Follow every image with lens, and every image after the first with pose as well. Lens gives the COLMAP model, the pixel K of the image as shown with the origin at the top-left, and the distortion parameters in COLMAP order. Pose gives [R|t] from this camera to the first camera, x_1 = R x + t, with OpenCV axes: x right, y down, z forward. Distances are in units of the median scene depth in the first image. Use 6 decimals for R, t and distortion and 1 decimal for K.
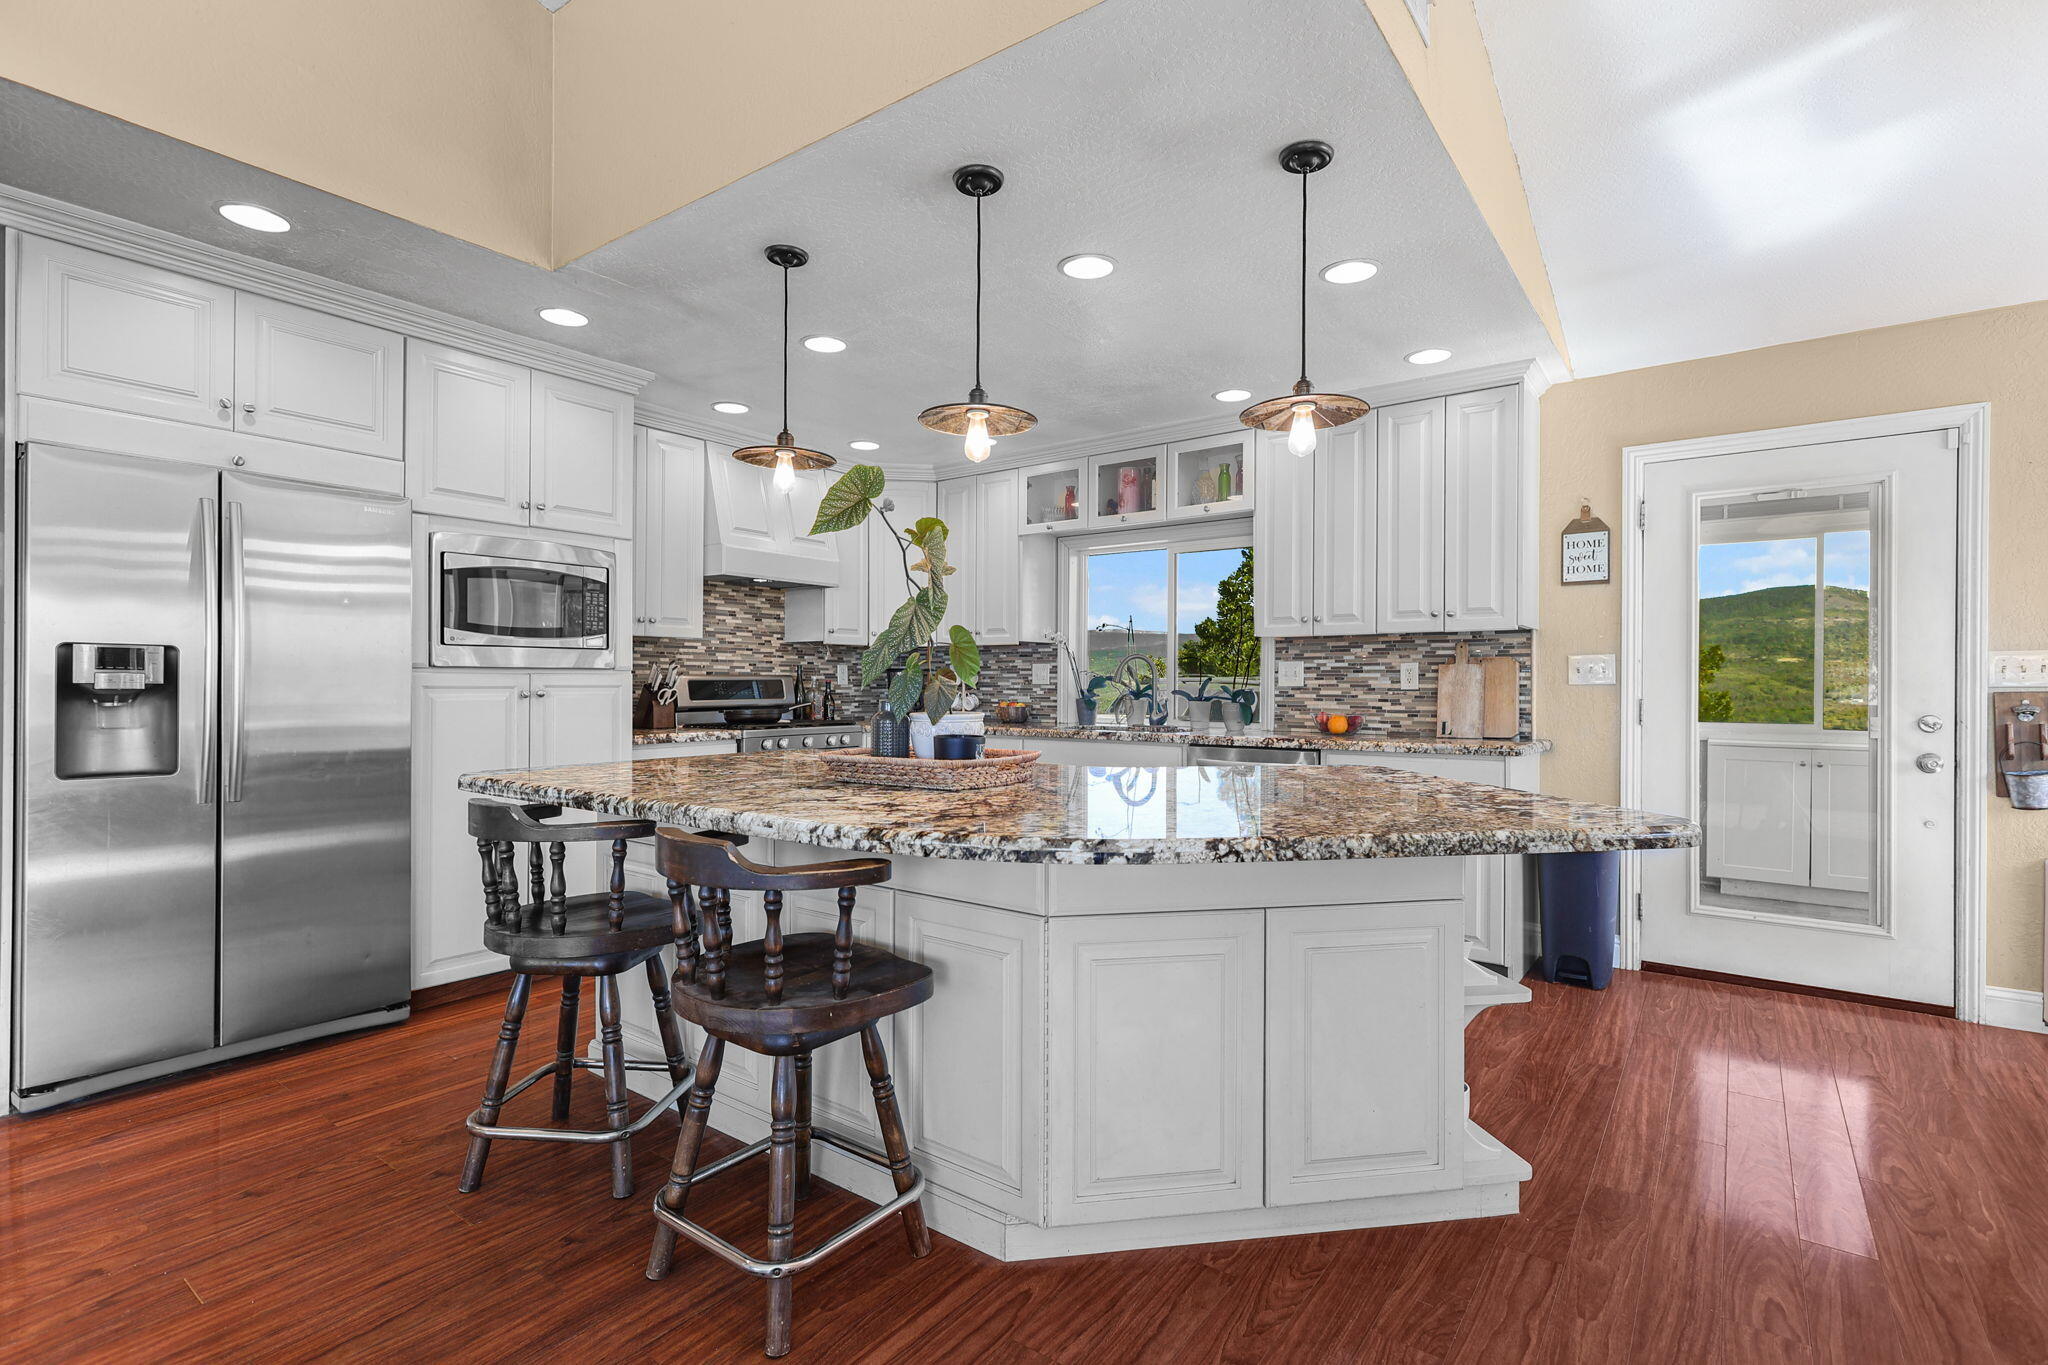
lens RADIAL K [[959.7, 0, 1024.0], [0, 959.7, 682.5], [0, 0, 1]] dist [0.002385, 0.000675]
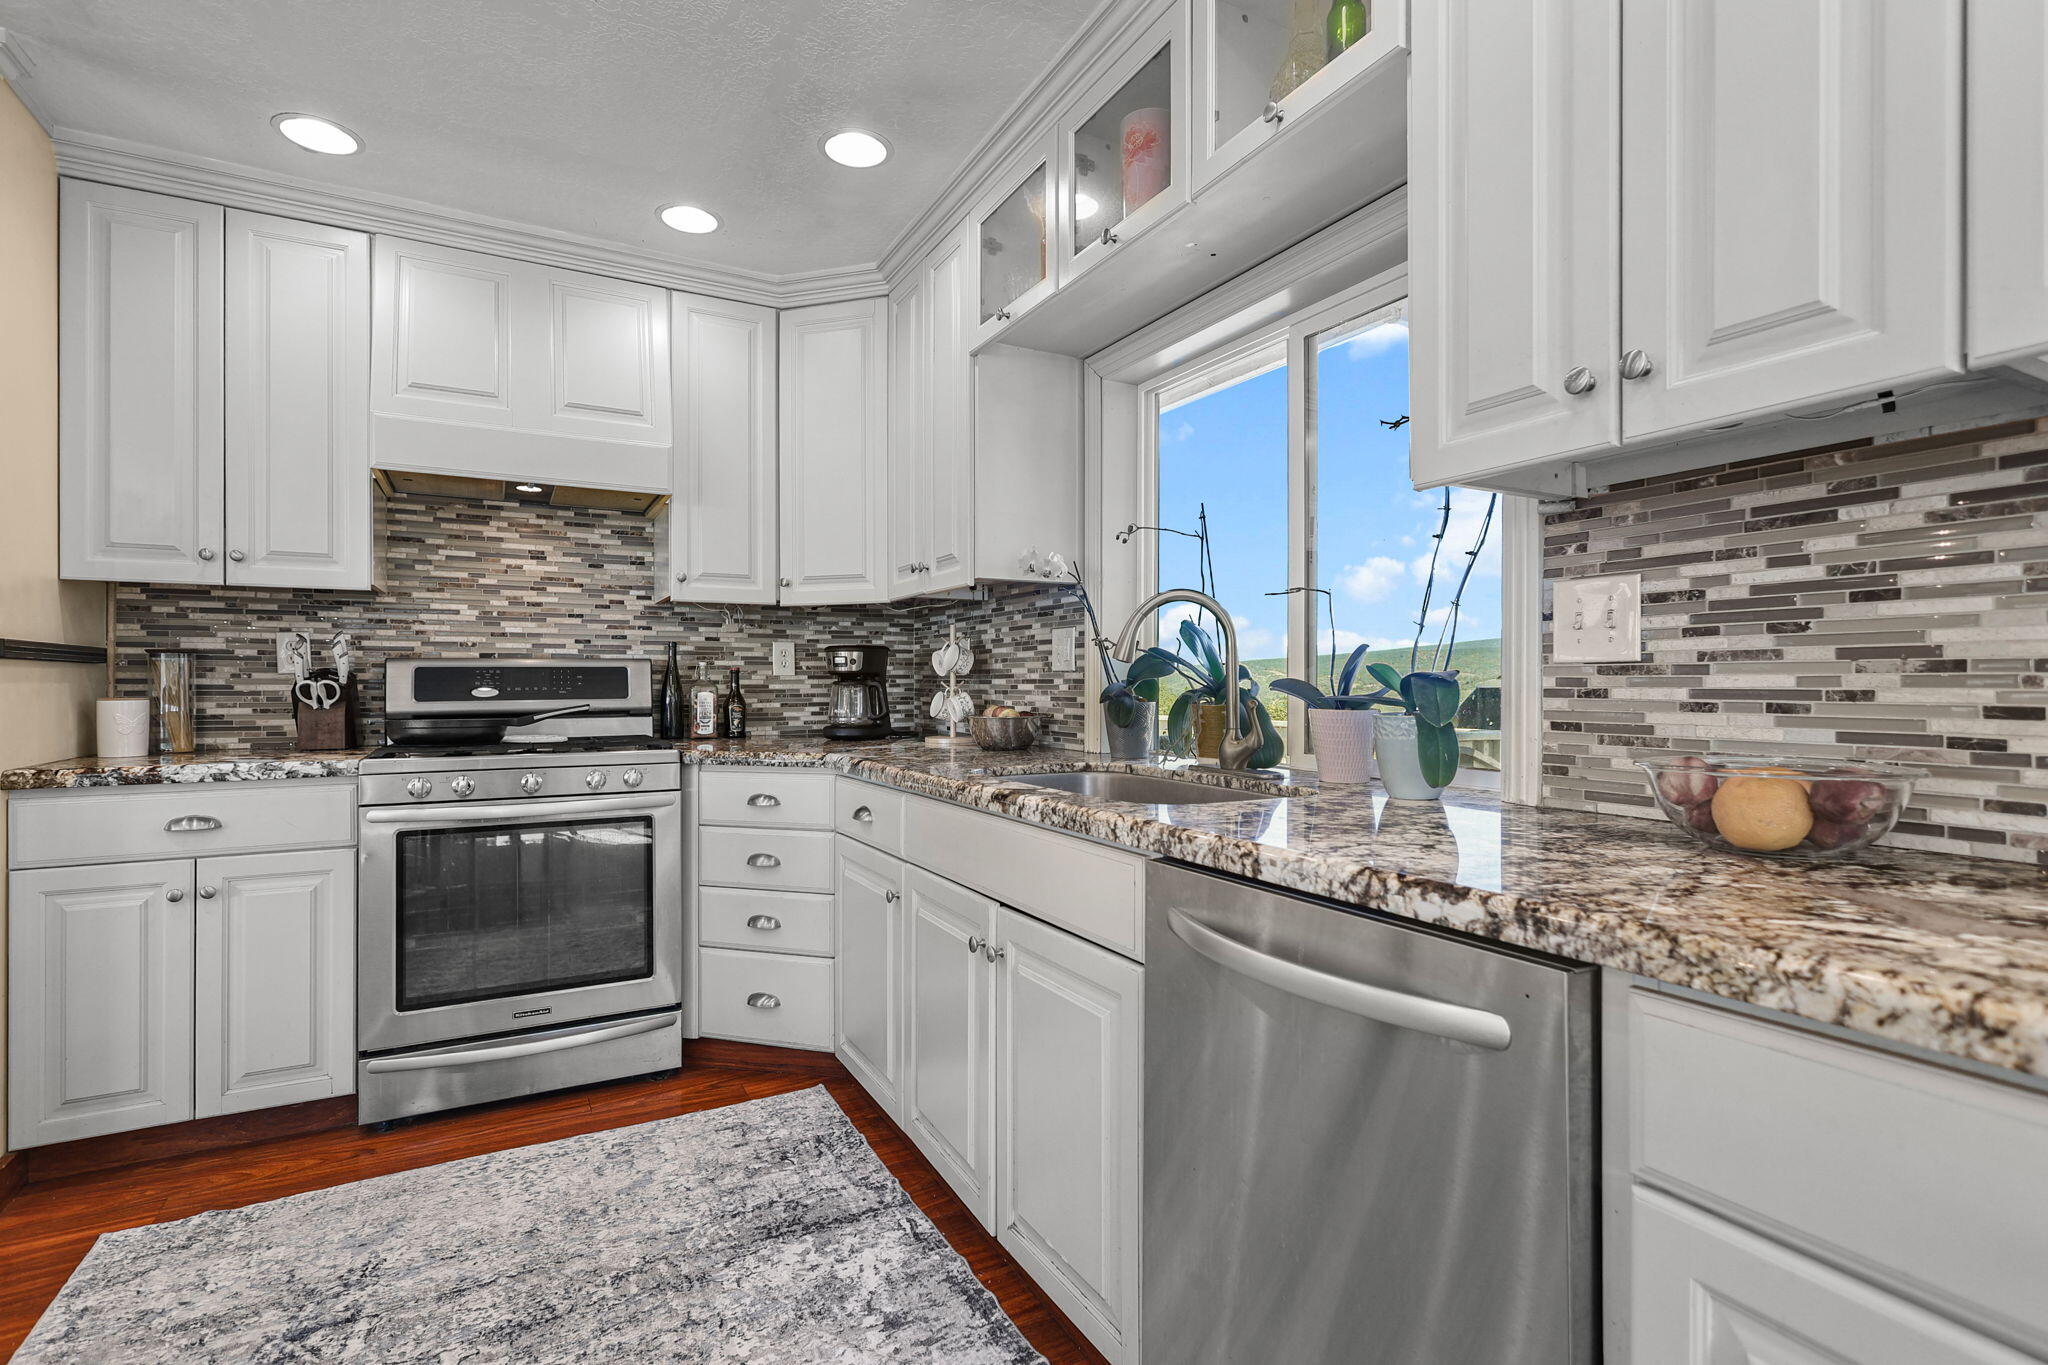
lens RADIAL K [[959.7, 0, 1024.0], [0, 959.7, 682.5], [0, 0, 1]] dist [0.002385, 0.000675]
pose [[0.907175, -0.004510, -0.420729, 0.231882], [0.004051, 0.999990, -0.001986, 0.009881], [0.420734, 0.000097, 0.907184, 0.625381]]
